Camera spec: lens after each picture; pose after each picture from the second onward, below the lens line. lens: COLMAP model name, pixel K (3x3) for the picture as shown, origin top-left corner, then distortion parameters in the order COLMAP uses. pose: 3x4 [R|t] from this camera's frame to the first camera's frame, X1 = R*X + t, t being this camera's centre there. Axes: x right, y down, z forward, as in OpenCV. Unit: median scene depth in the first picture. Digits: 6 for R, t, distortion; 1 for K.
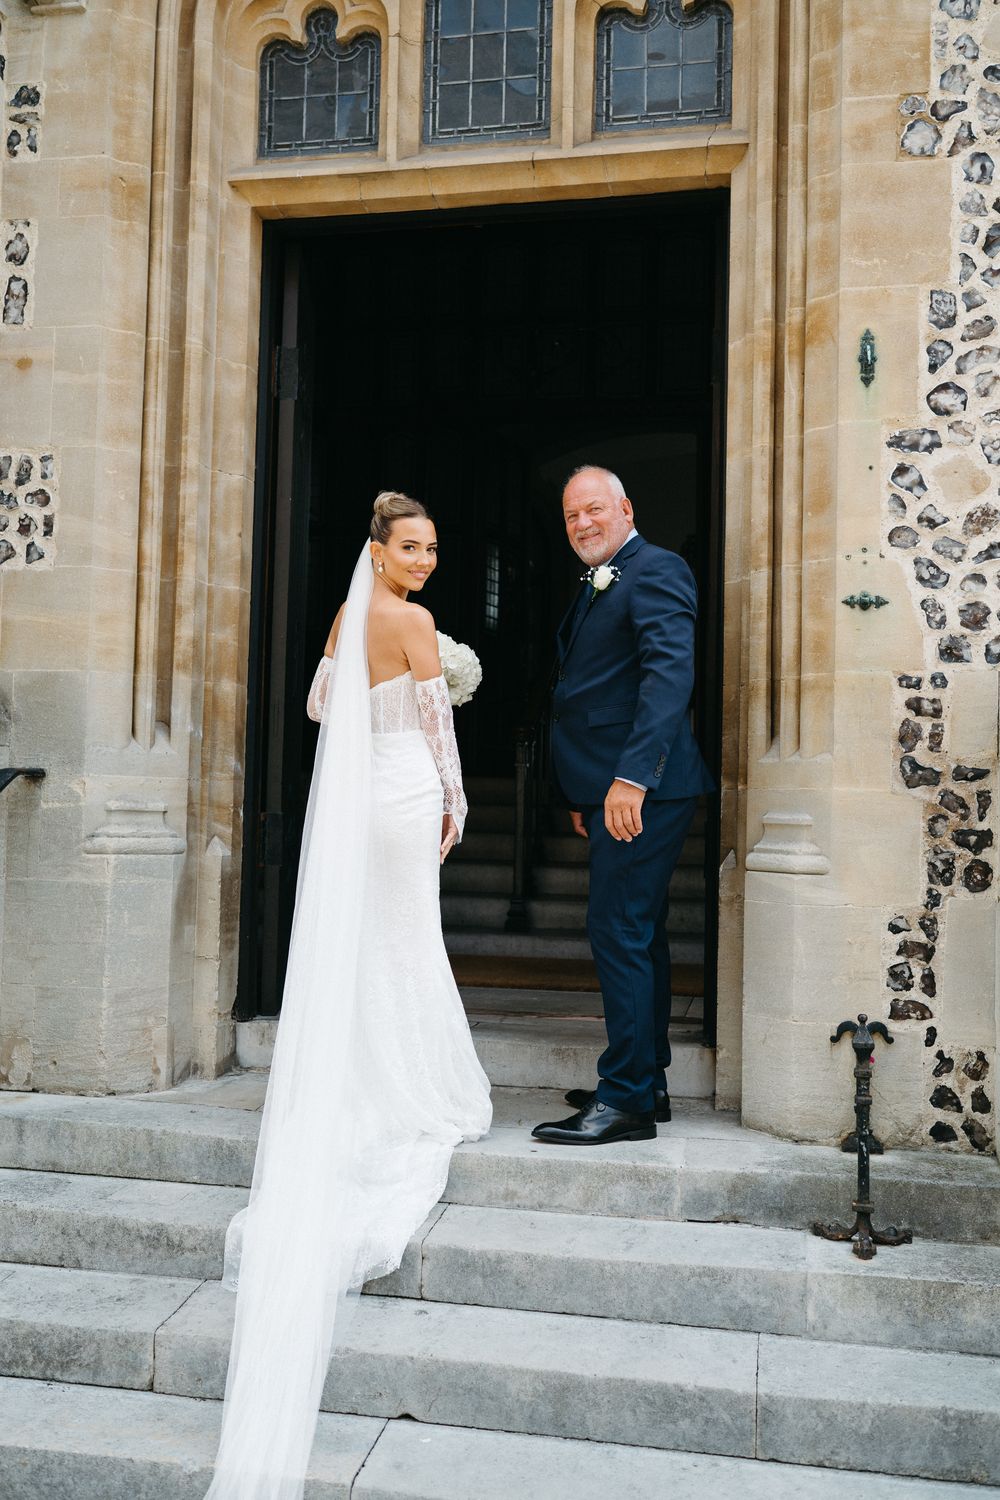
lens RADIAL K [[1386.1, 0, 501.2], [0, 1386.1, 757.7], [0, 0, 1]] dist [-0.002588, 0.000000]
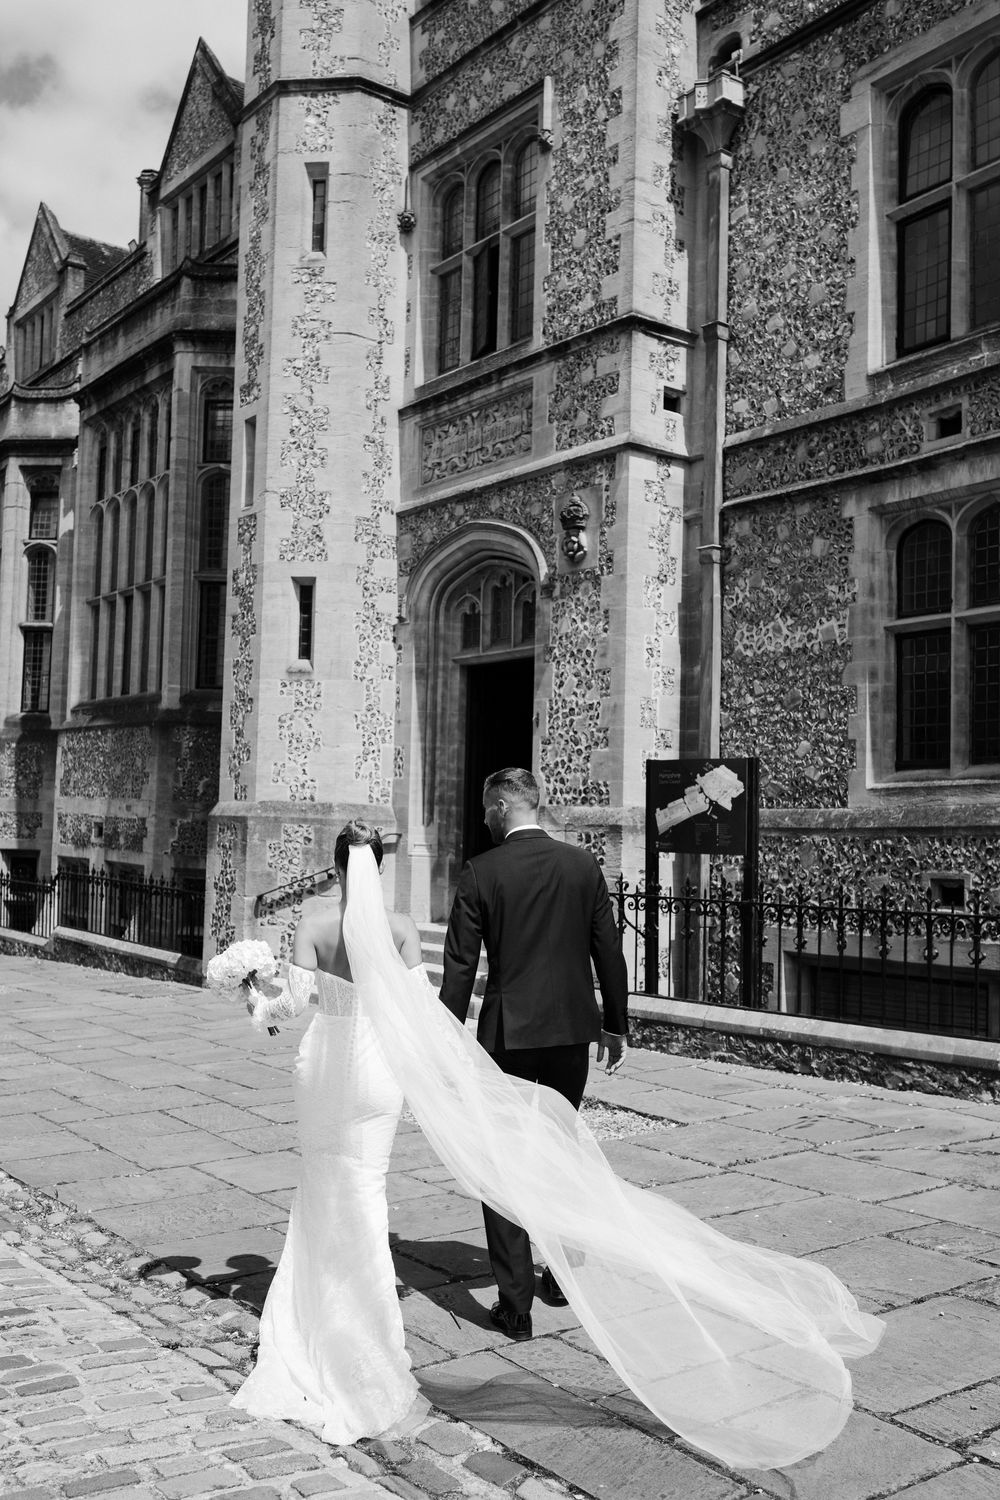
lens RADIAL K [[1386.1, 0, 500.4], [0, 1386.1, 745.6], [0, 0, 1]] dist [-0.002588, 0.000000]
pose [[0.743720, -0.045088, -0.666969, 2.300279], [0.022518, 0.998846, -0.042414, -0.062268], [0.668112, 0.016525, 0.743878, -1.546295]]
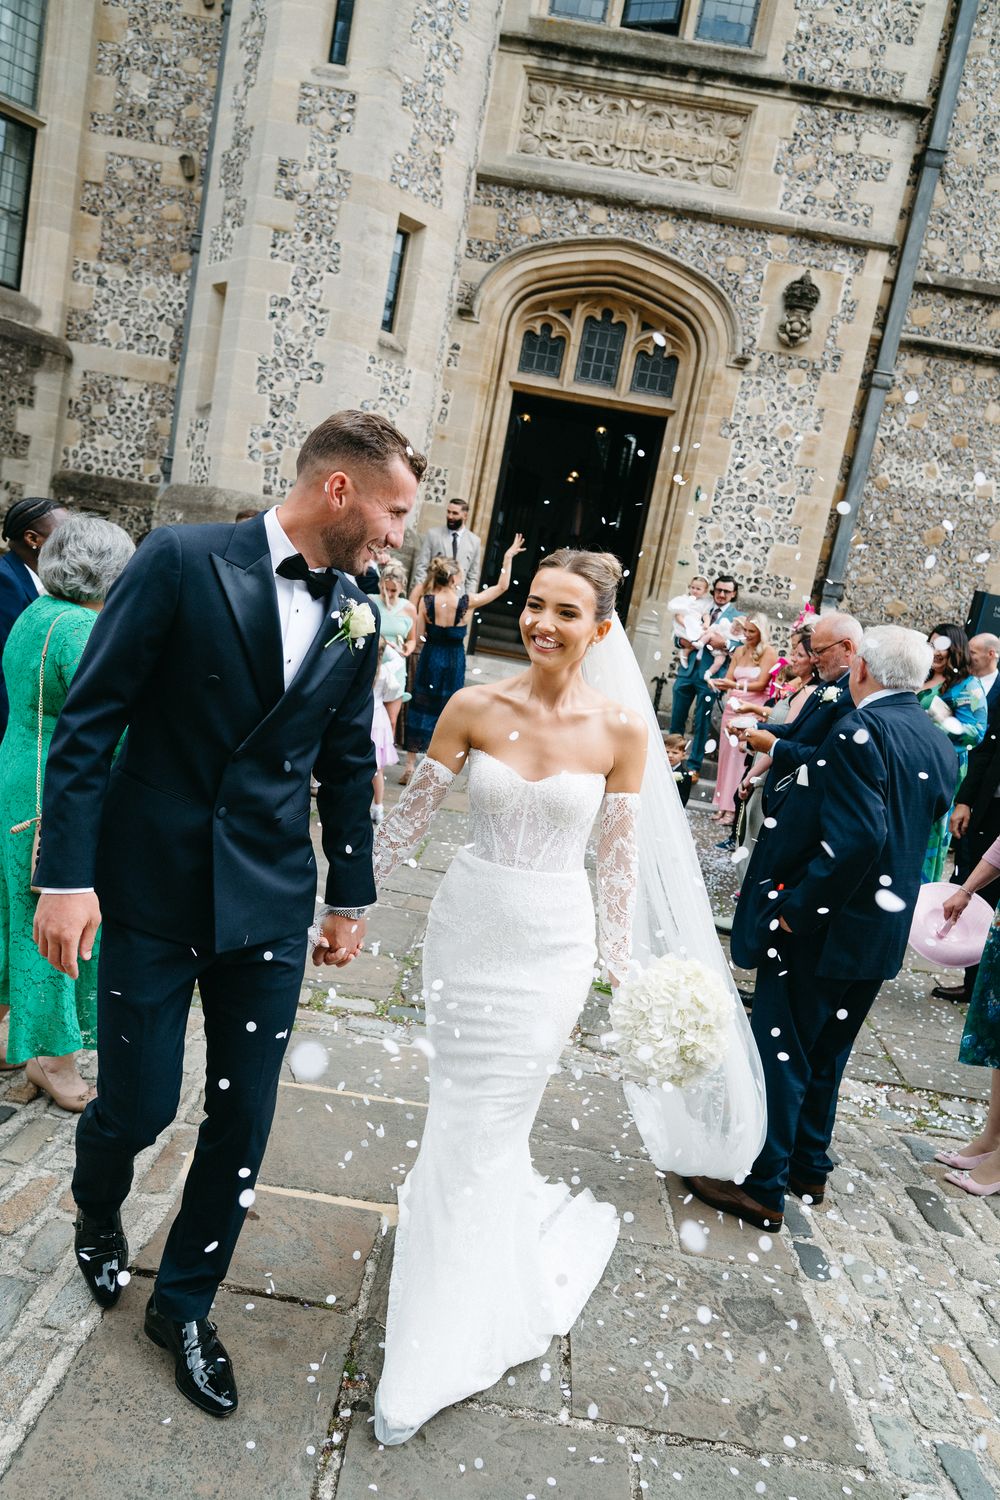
lens RADIAL K [[1006.6, 0, 501.6], [0, 1006.6, 751.5], [0, 0, 1]] dist [-0.004260, 0.003957]
pose [[0.978763, 0.133904, 0.155215, -0.476177], [-0.163783, 0.966158, 0.199284, -0.072862], [-0.123277, -0.220474, 0.967571, -1.390619]]
